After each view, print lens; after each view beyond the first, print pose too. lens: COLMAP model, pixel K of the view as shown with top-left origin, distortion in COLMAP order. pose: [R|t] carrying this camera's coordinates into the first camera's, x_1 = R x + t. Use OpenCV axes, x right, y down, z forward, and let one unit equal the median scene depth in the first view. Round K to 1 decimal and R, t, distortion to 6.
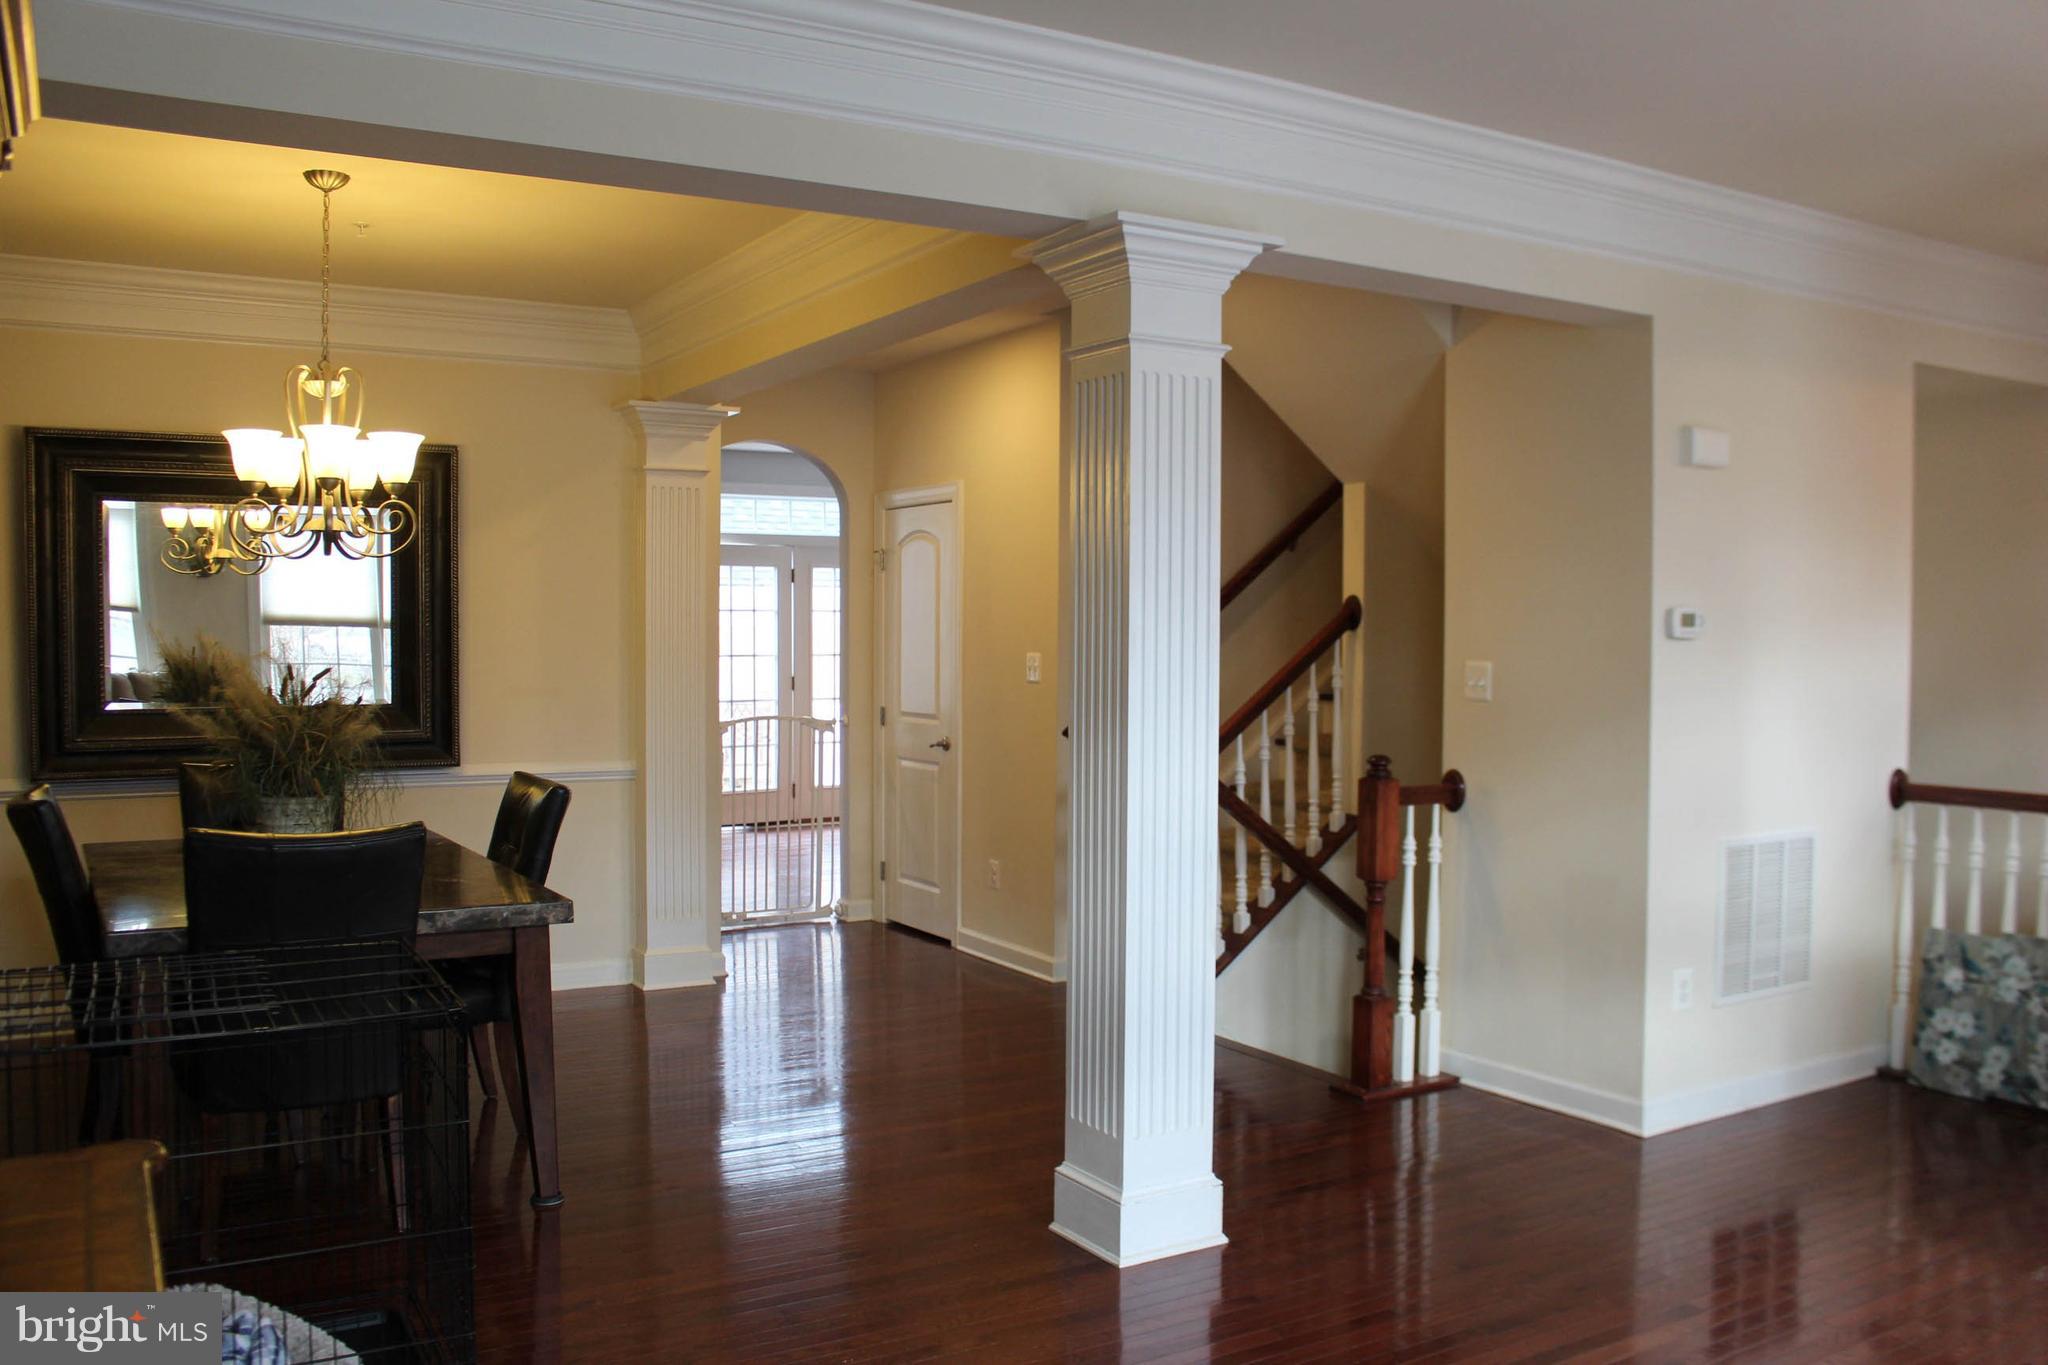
lens RADIAL K [[1698.7, 0, 1022.4], [0, 1698.7, 680.7], [0, 0, 1]] dist [-0.155689, 0.124068]
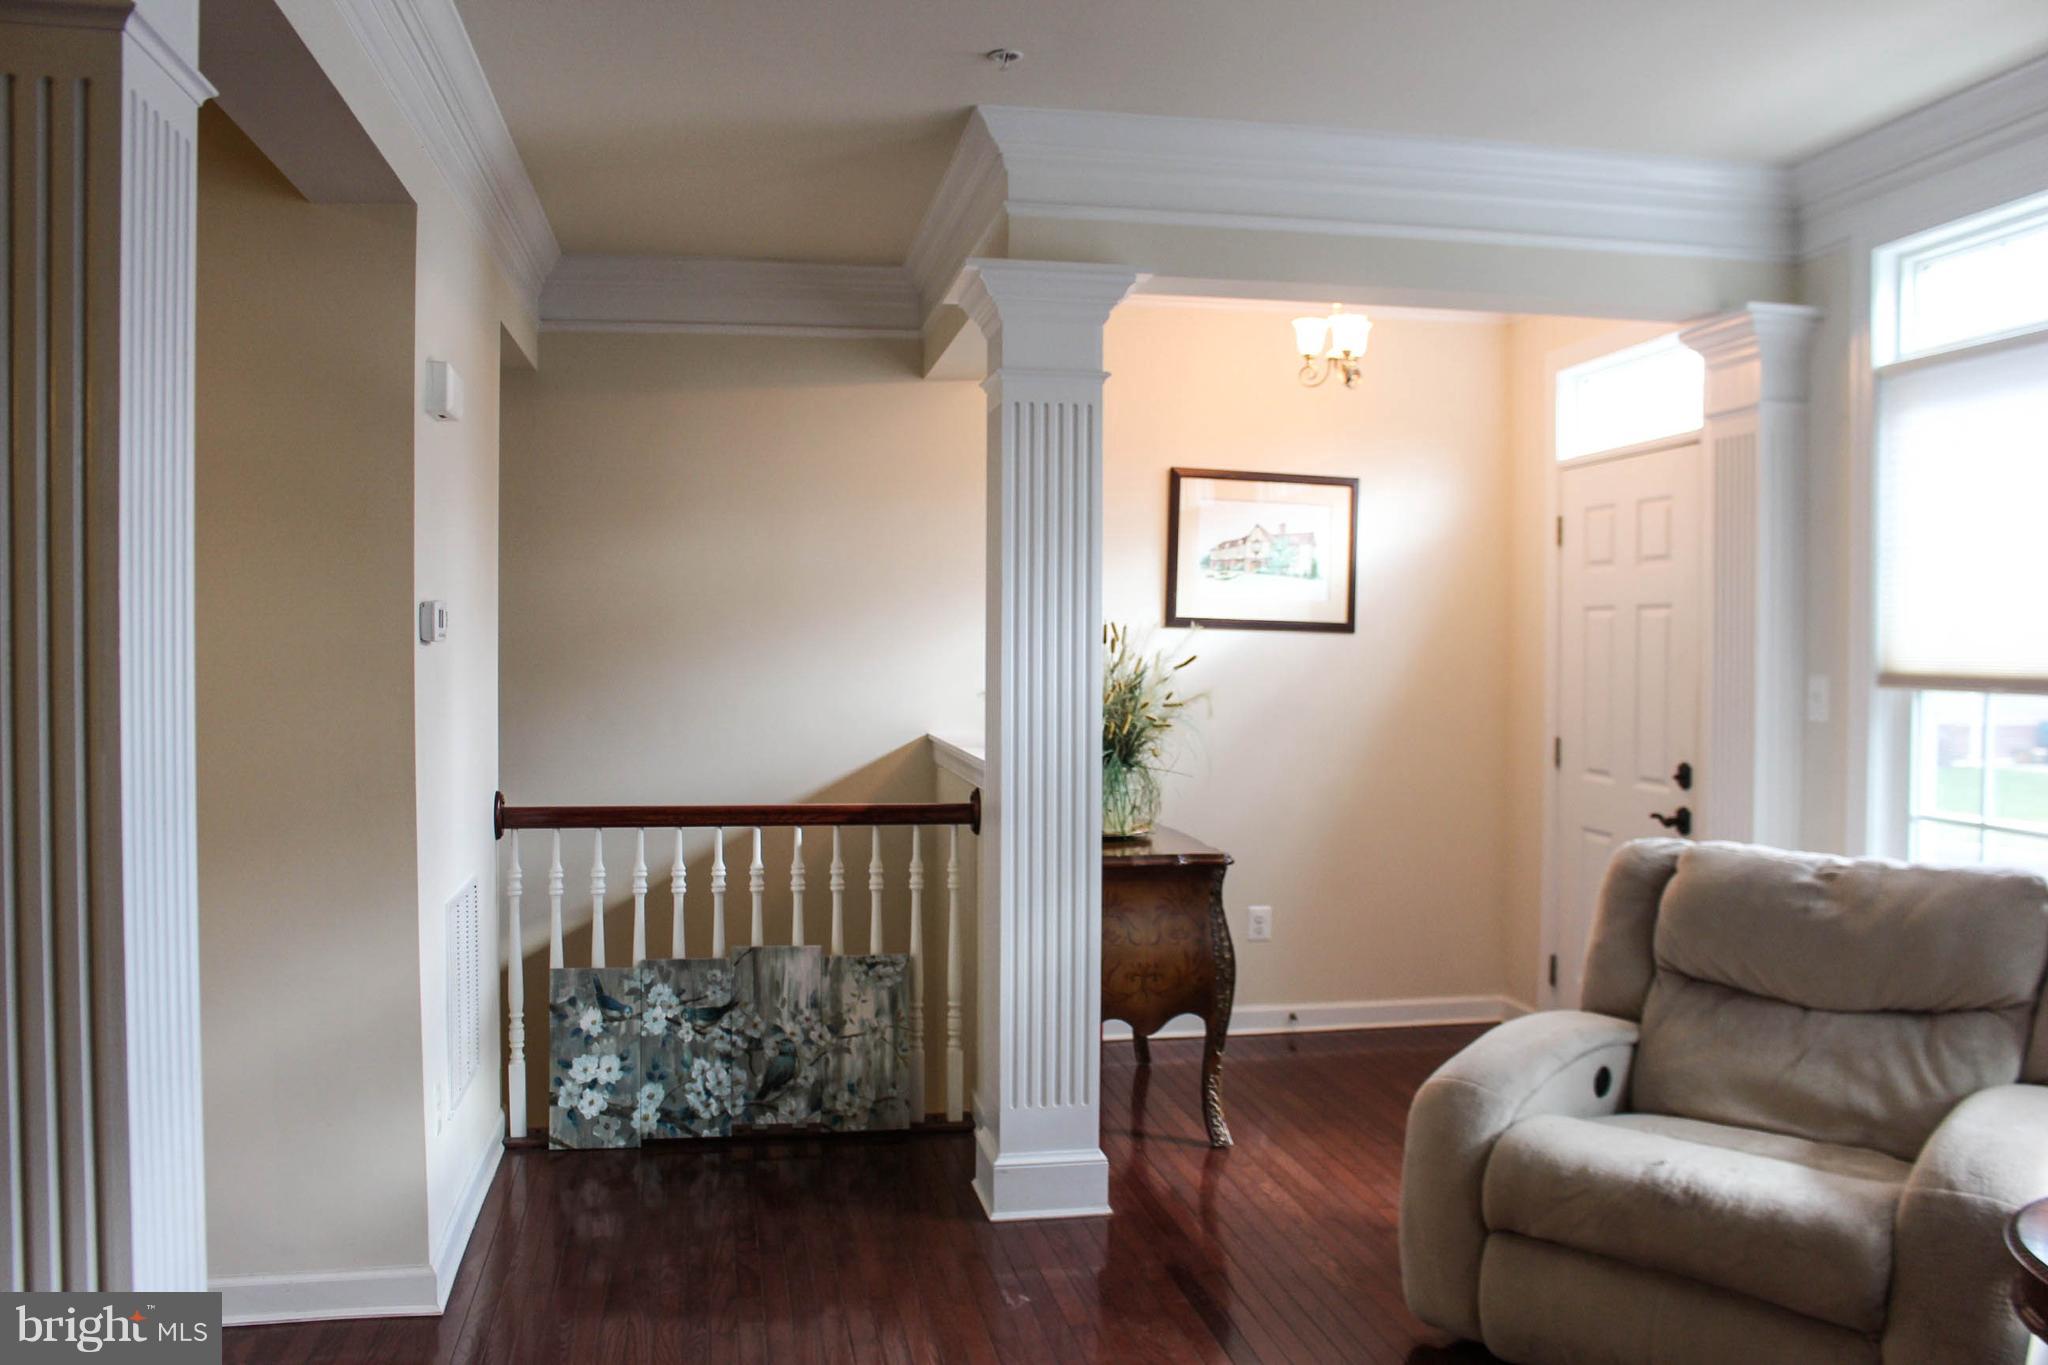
lens RADIAL K [[1698.7, 0, 1043.2], [0, 1698.7, 688.4], [0, 0, 1]] dist [-0.155689, 0.124068]
pose [[0.354937, -0.030028, 0.934408, -0.194020], [0.029027, 0.999356, 0.021089, -0.011579], [-0.934439, 0.019638, 0.355580, 0.447196]]
